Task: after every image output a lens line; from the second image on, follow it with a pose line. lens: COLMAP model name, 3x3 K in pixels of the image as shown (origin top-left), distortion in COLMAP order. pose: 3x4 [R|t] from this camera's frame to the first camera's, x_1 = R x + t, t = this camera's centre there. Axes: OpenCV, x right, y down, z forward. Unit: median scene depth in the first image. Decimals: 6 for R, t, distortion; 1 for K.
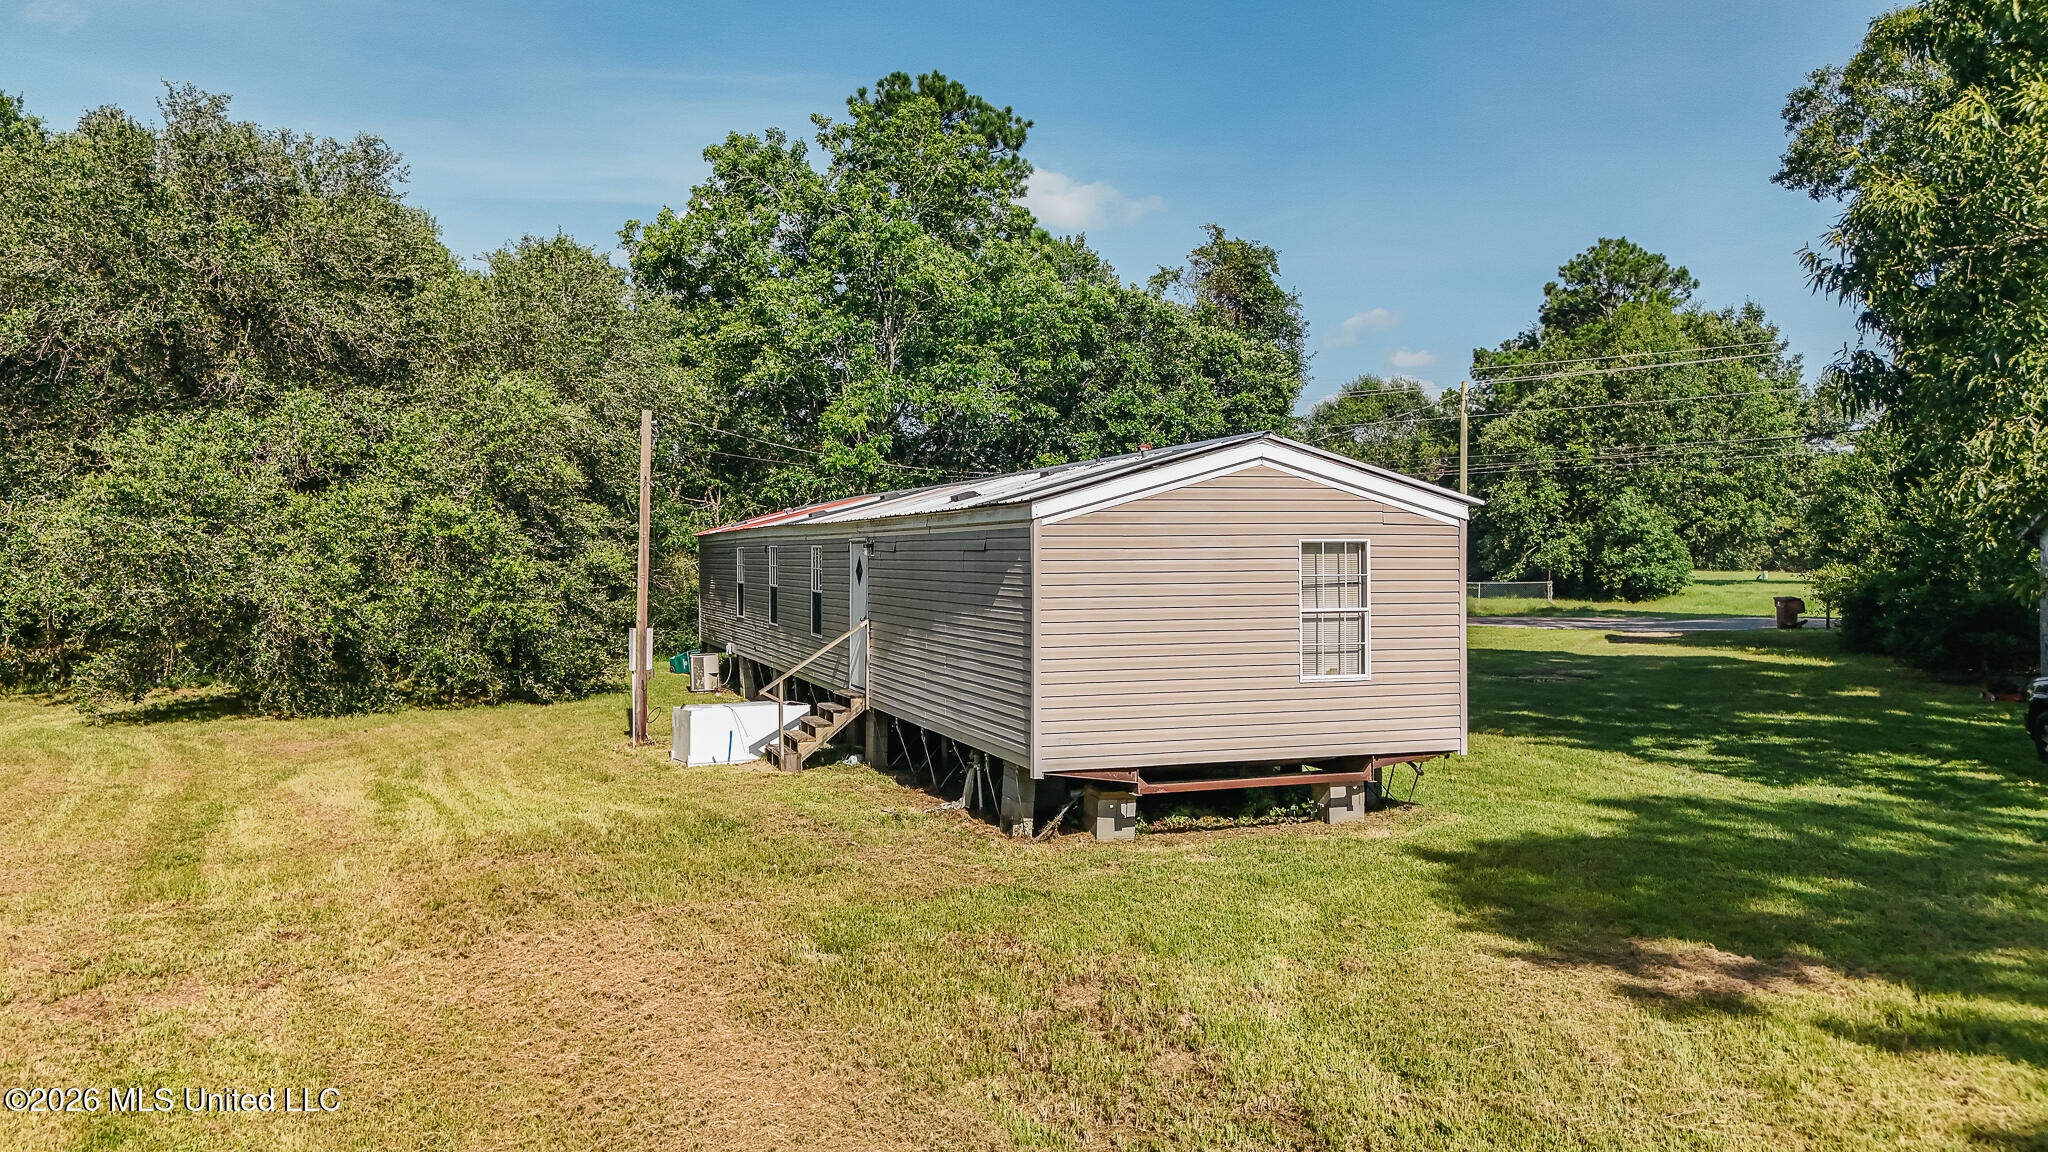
lens RADIAL K [[1513.2, 0, 1026.0], [0, 1513.2, 573.5], [0, 0, 1]] dist [0.025698, -0.008825]
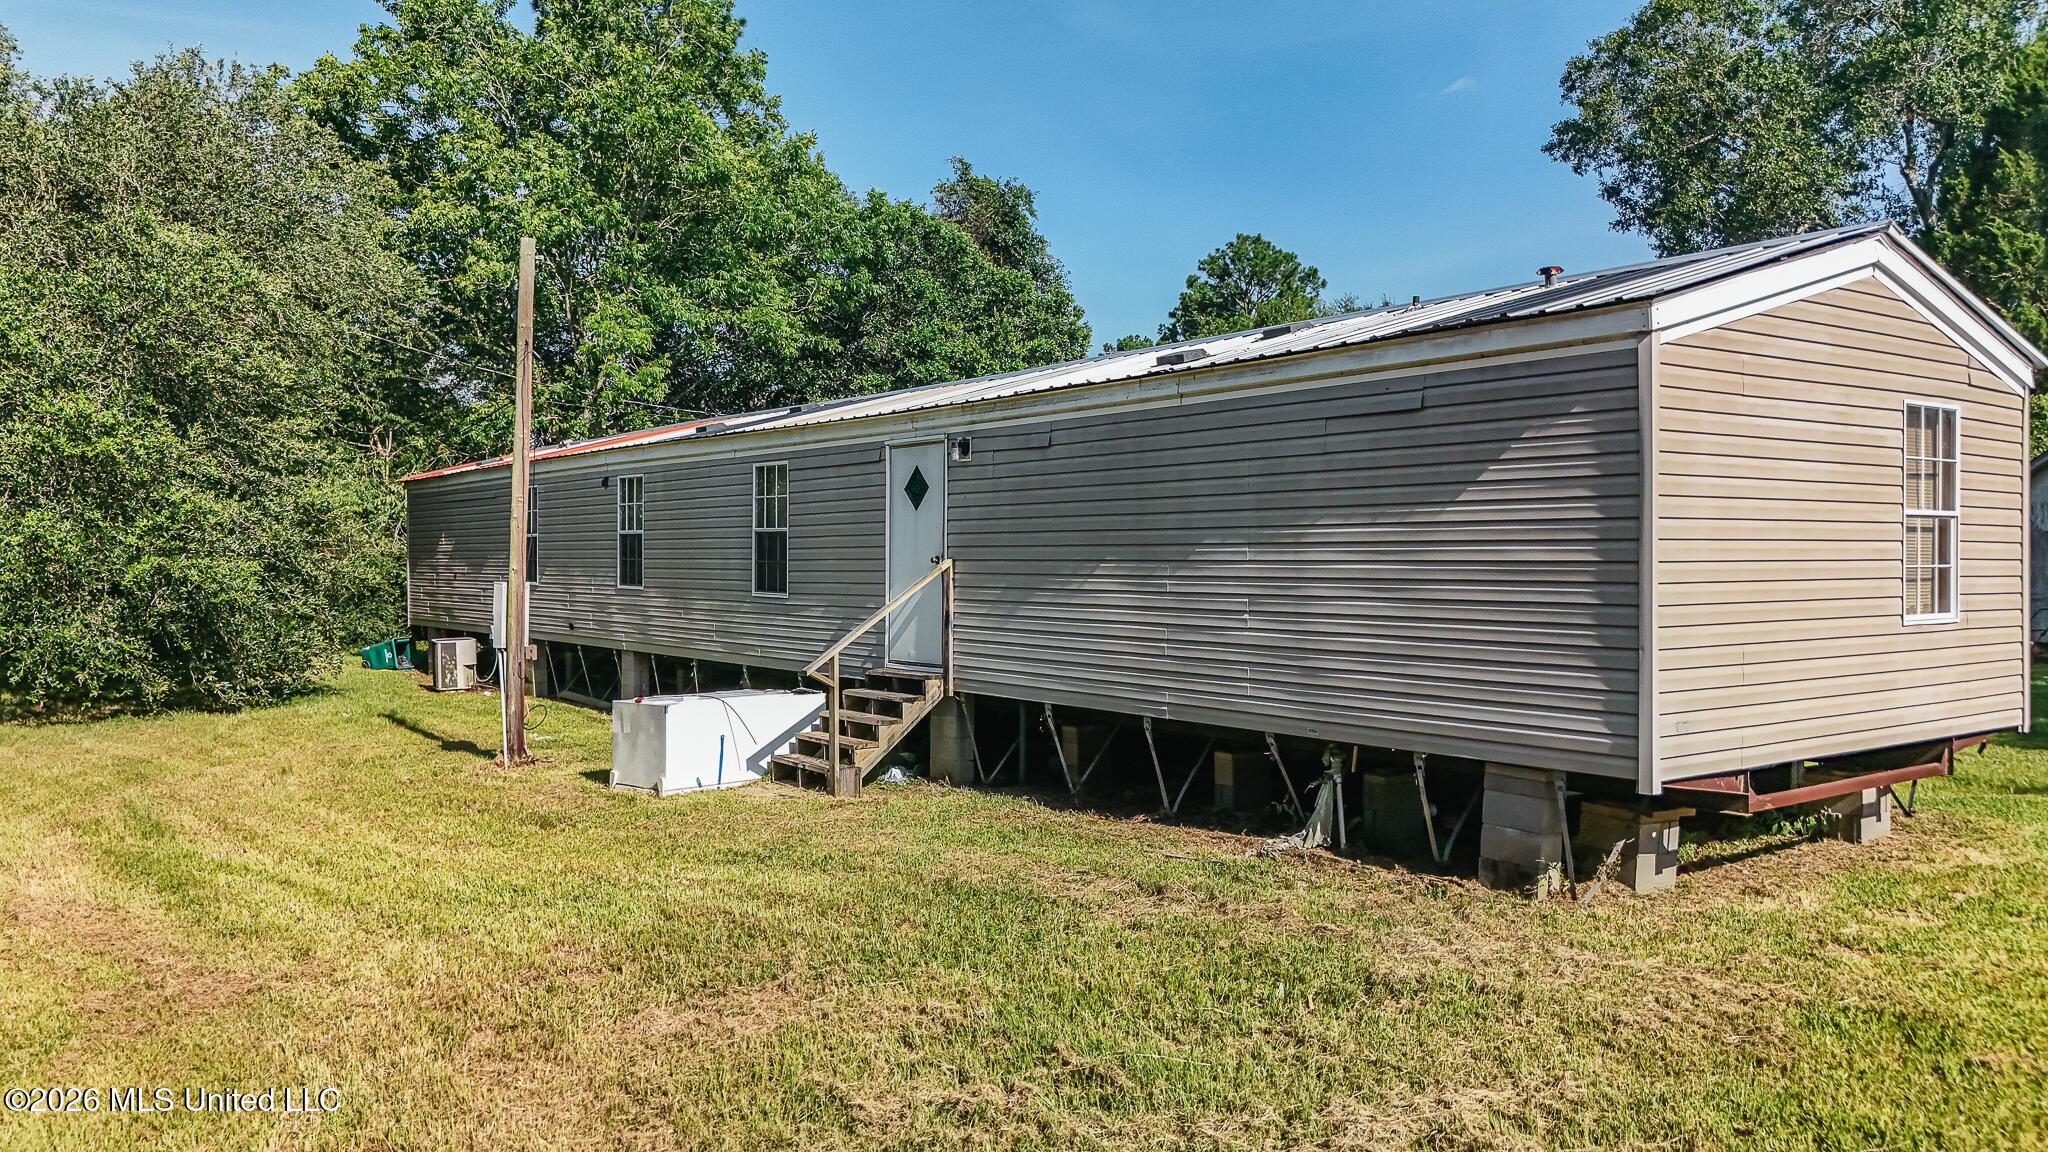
lens RADIAL K [[1513.2, 0, 1024.4], [0, 1513.2, 572.5], [0, 0, 1]] dist [0.025698, -0.008825]
pose [[0.955606, 0.001268, 0.294644, -0.238740], [-0.000485, 0.999996, -0.002730, 0.034335], [-0.294647, 0.002466, 0.955603, 0.329932]]
